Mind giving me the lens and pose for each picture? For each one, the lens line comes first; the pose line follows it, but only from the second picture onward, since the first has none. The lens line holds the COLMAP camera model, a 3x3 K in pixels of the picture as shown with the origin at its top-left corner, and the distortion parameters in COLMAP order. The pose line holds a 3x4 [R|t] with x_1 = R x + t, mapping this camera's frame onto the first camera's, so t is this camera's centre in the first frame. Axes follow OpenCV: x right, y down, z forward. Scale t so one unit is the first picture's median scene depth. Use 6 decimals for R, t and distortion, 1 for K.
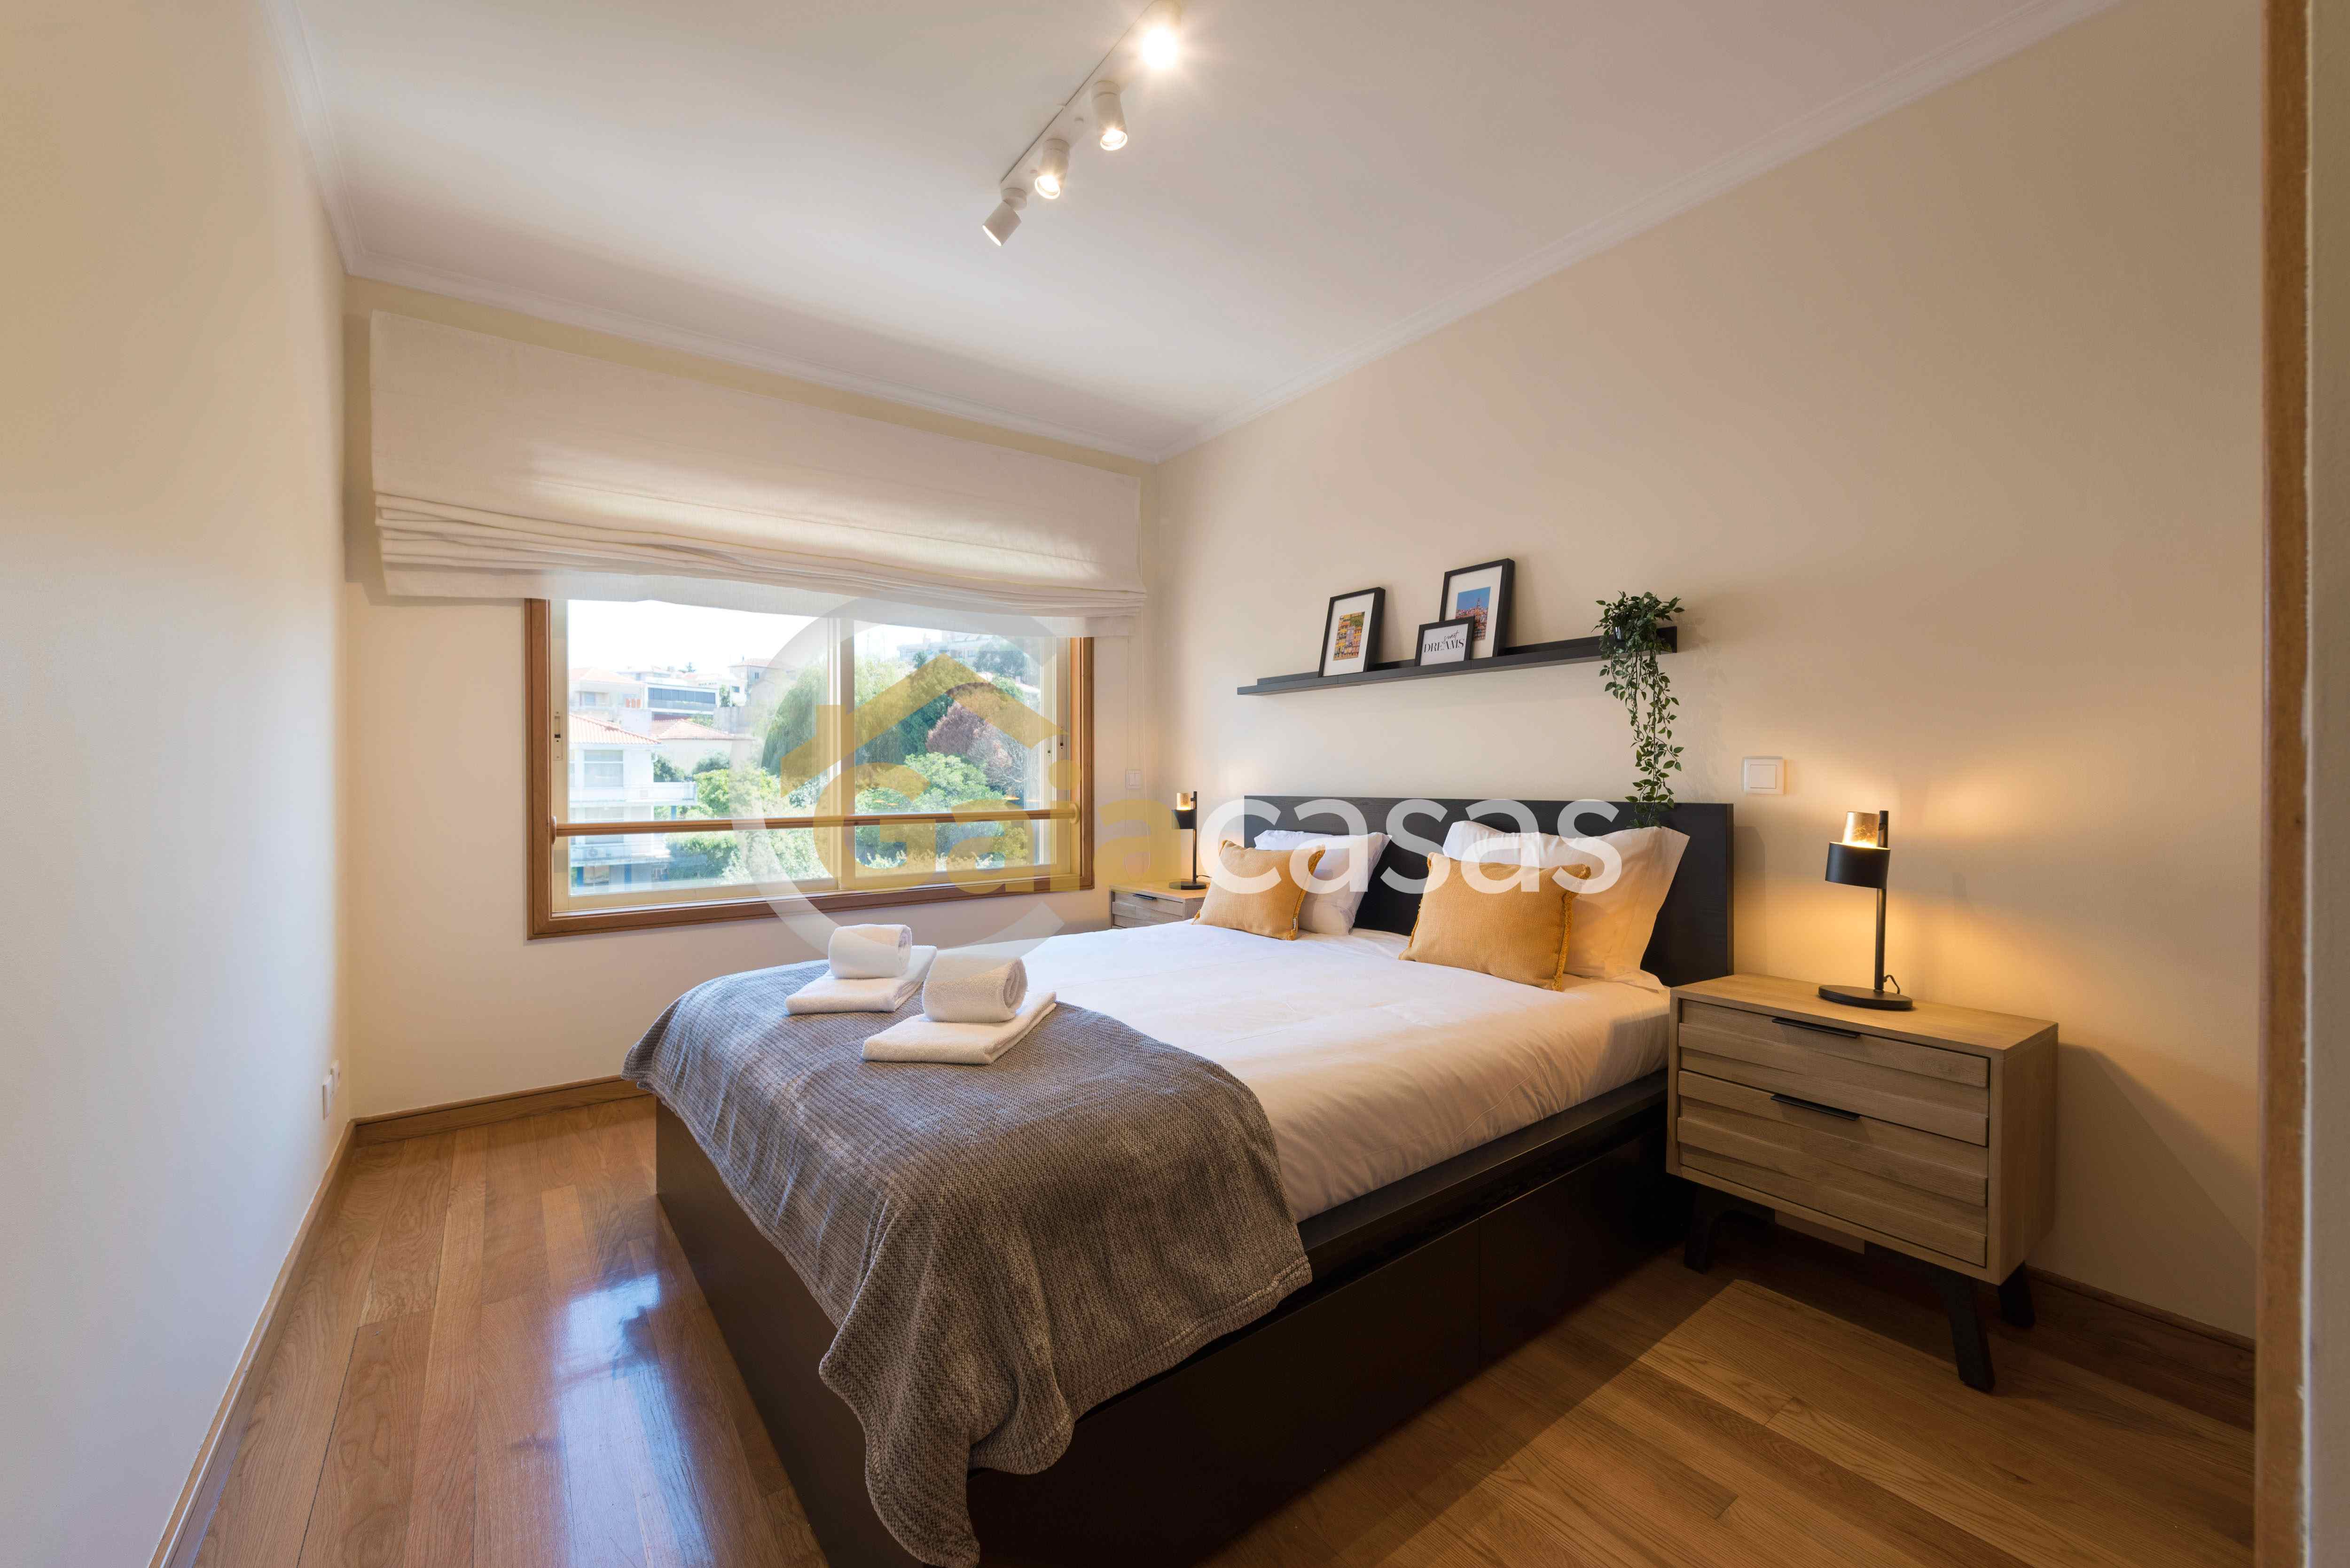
lens RADIAL K [[915.6, 0, 1177.9], [0, 915.6, 787.4], [0, 0, 1]] dist [-0.001419, -0.000266]
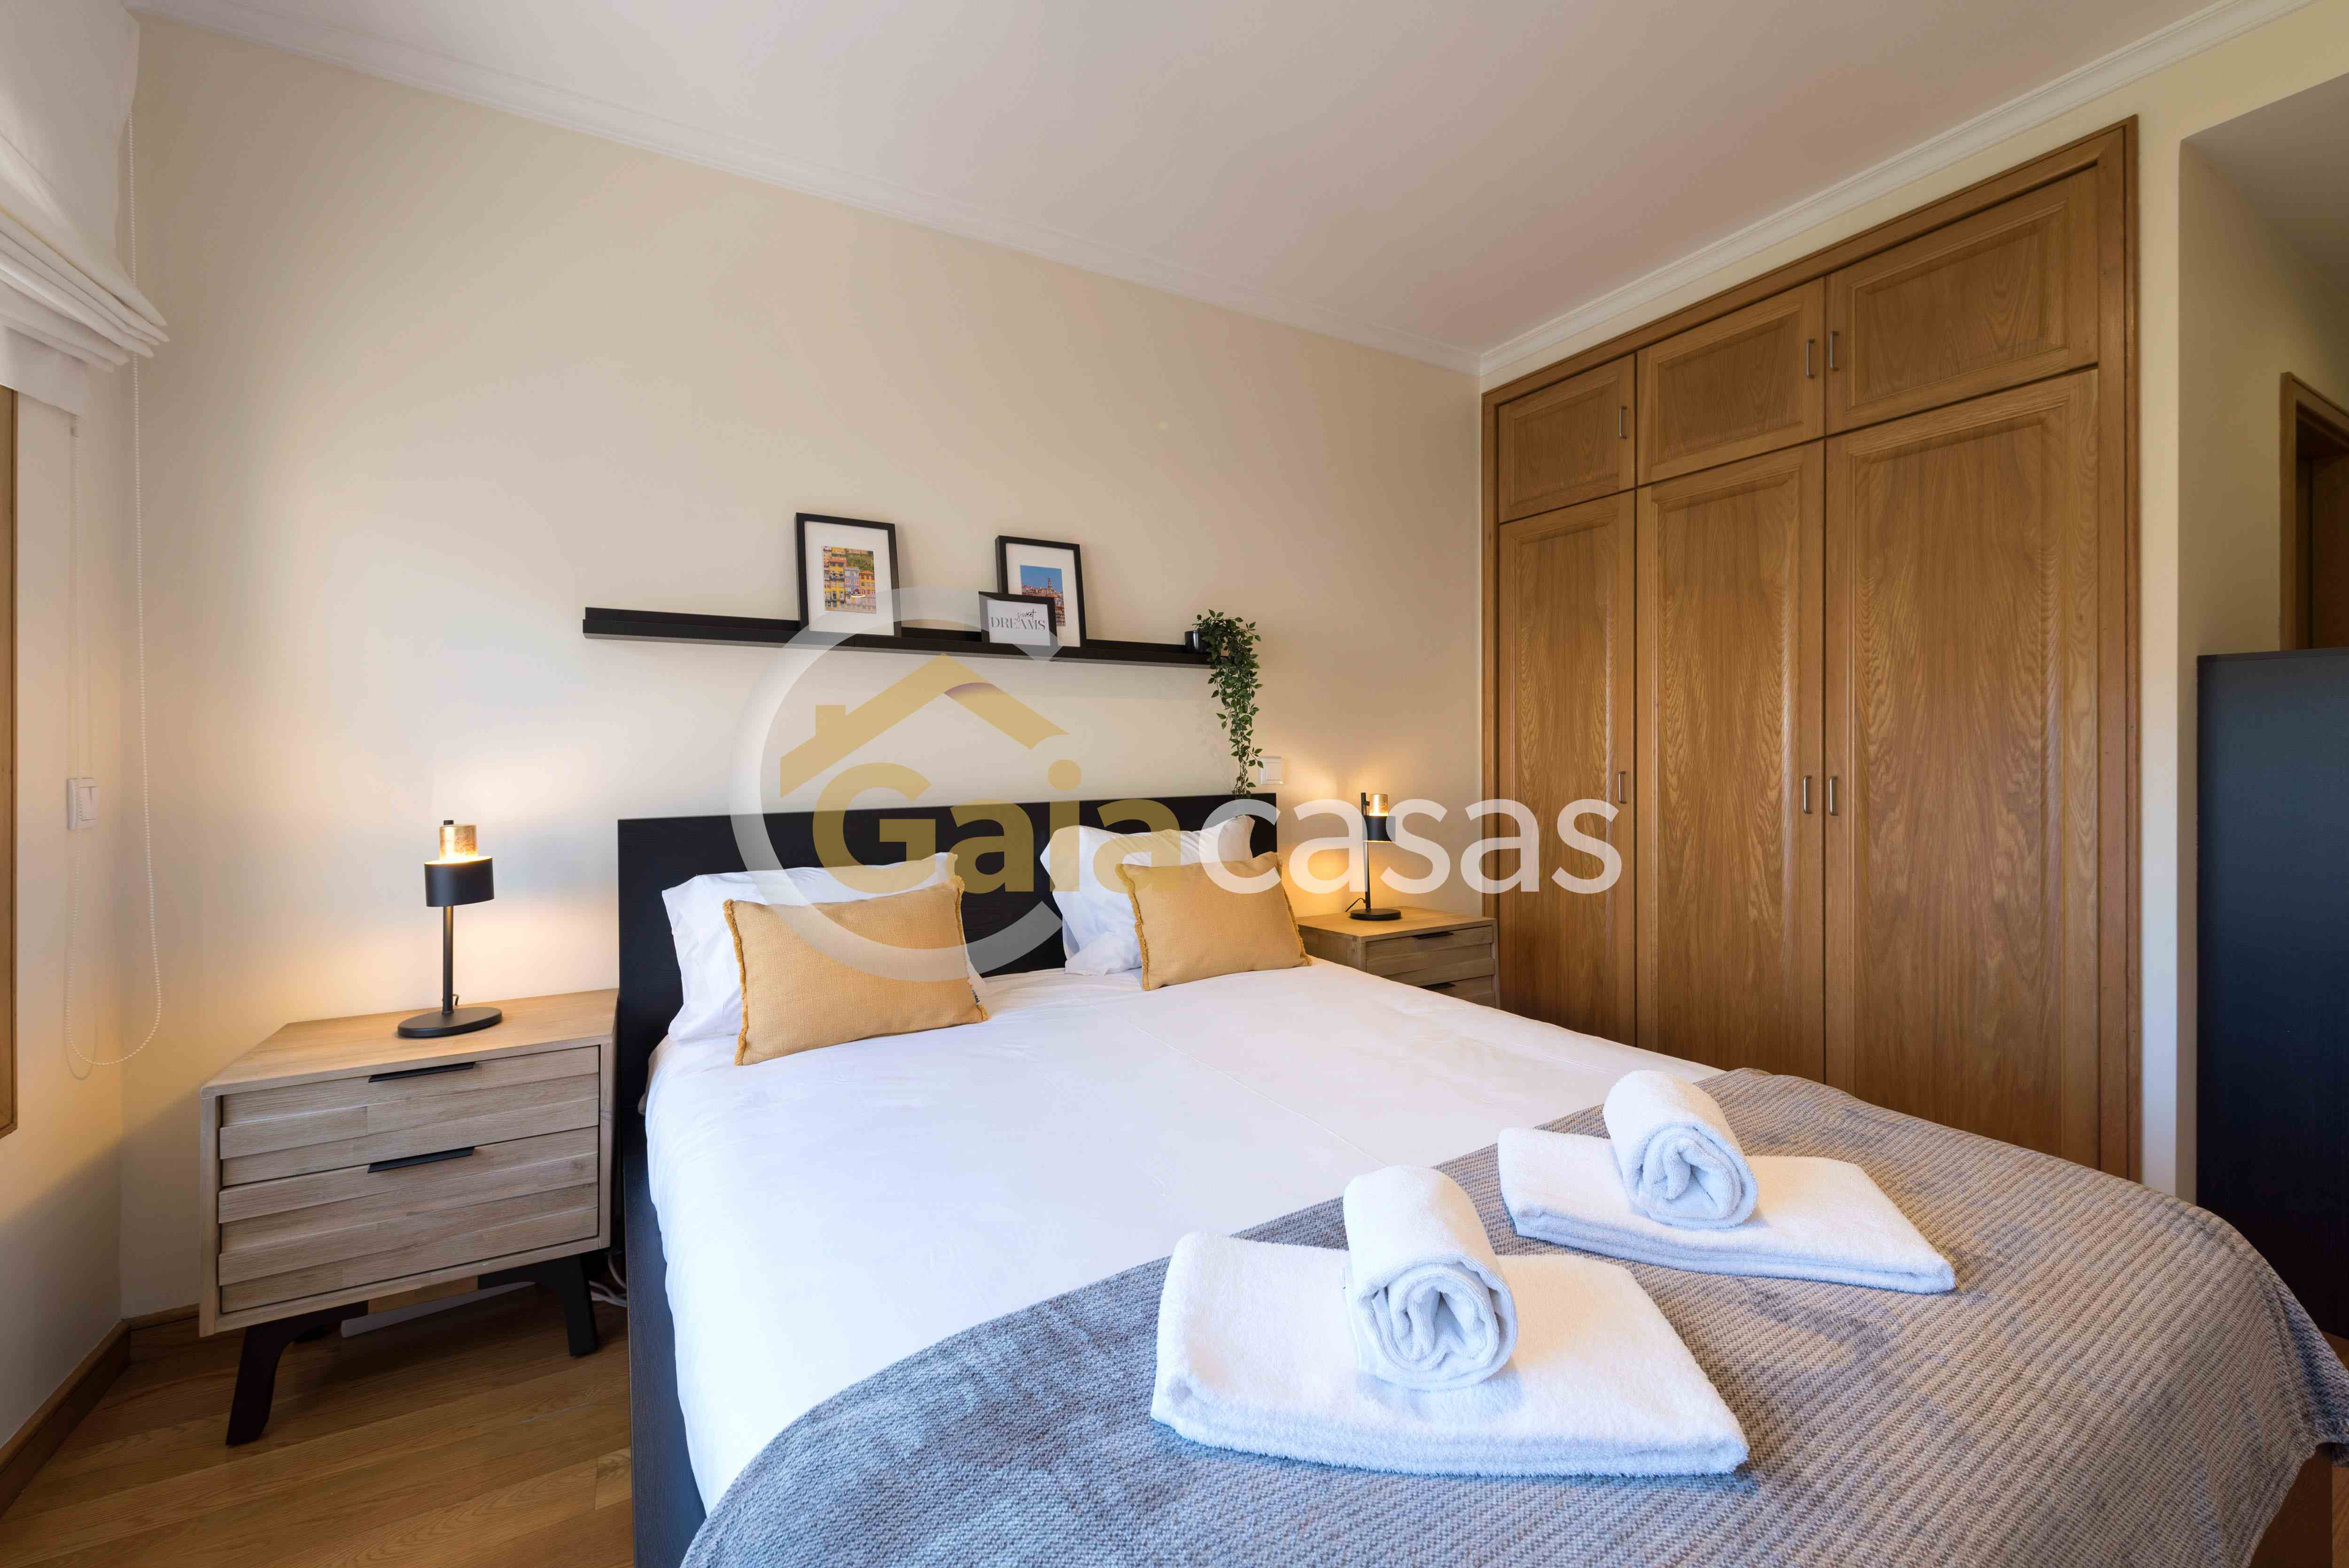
lens RADIAL K [[915.1, 0, 1180.3], [0, 915.1, 764.0], [0, 0, 1]] dist [-0.001419, -0.000266]
pose [[0.121922, 0.008654, 0.992502, -0.544516], [0.031522, 0.999424, -0.012587, -0.009833], [-0.992039, 0.032820, 0.121579, 0.773115]]
